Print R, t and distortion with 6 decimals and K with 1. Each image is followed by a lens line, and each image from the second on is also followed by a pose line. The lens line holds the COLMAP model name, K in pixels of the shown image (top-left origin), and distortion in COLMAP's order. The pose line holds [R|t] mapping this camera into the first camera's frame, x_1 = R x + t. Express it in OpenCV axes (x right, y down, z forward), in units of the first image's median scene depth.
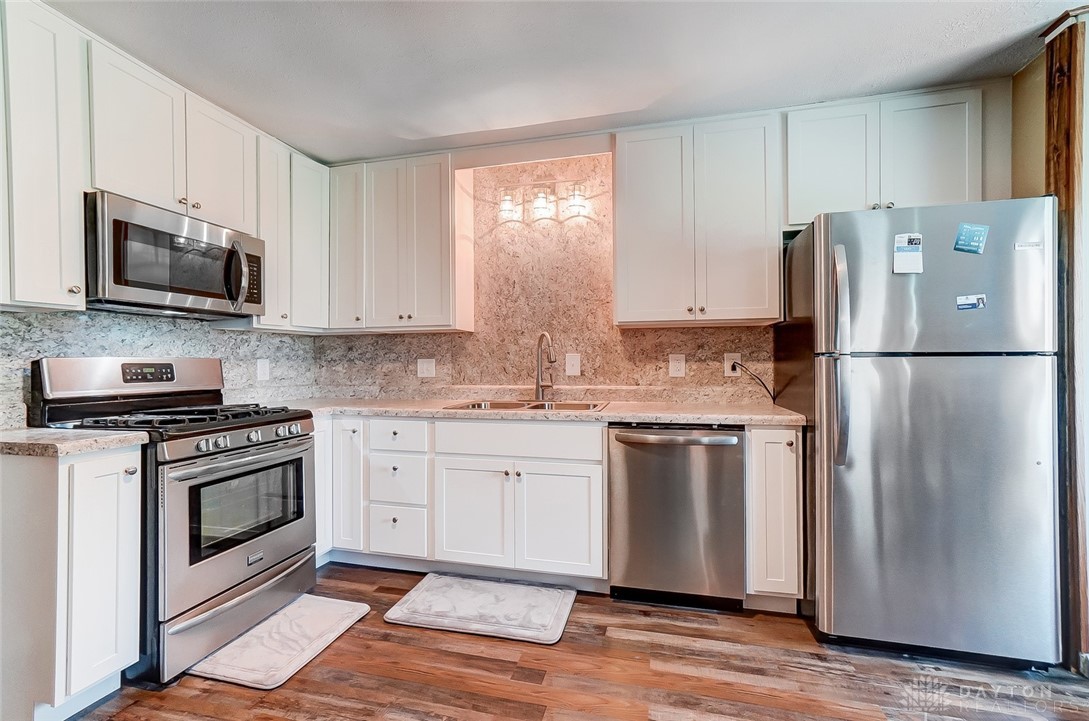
lens RADIAL K [[477.6, 0, 540.8], [0, 477.6, 360.4], [0, 0, 1]] dist [0.001241, 0.000548]
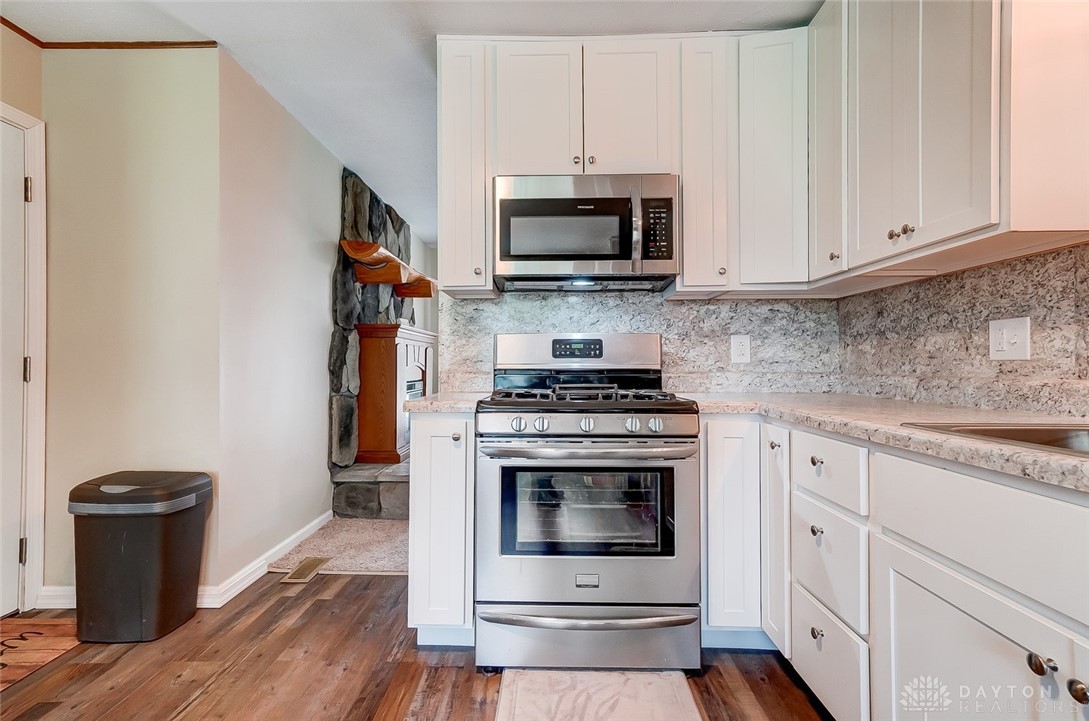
lens RADIAL K [[513.7, 0, 541.2], [0, 513.7, 357.2], [0, 0, 1]] dist [0.003475, 0.000460]
pose [[0.224663, -0.009327, -0.974392, 0.146291], [0.002757, 0.999956, -0.008936, 0.040496], [0.974433, -0.000679, 0.224679, 0.531158]]
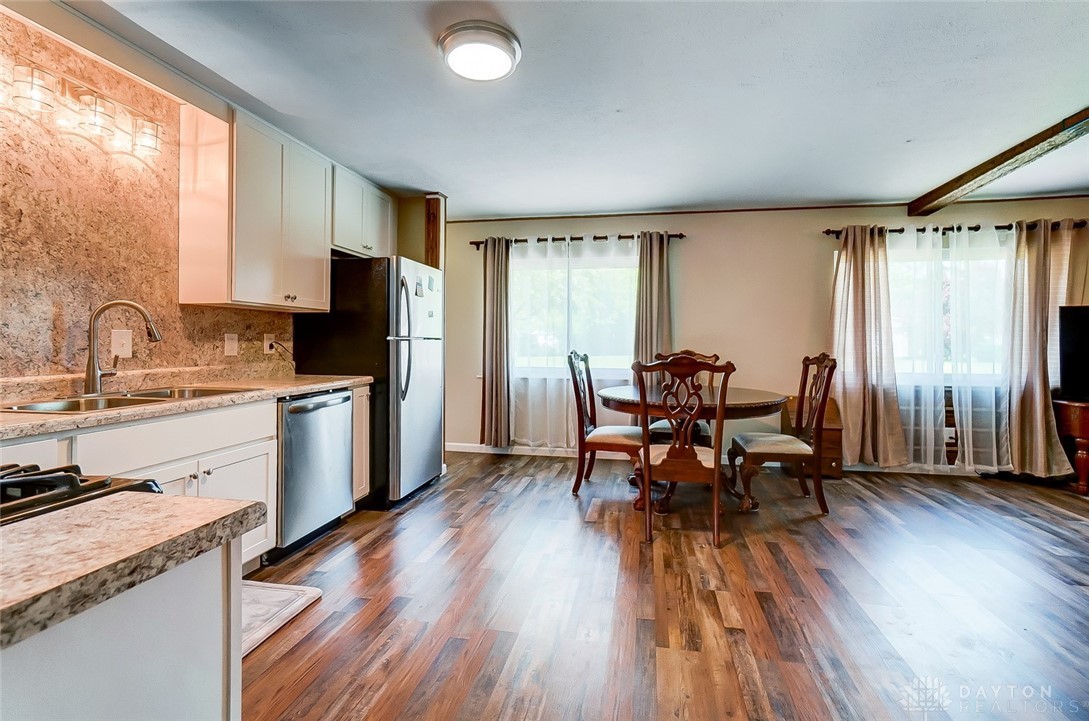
lens RADIAL K [[498.0, 0, 543.7], [0, 498.0, 334.6], [0, 0, 1]] dist [0.001605, 0.000474]
pose [[-0.050360, 0.017961, 0.998570, -0.808321], [-0.009142, 0.999788, -0.018444, 0.002665], [-0.998689, -0.010058, -0.050186, 0.374869]]
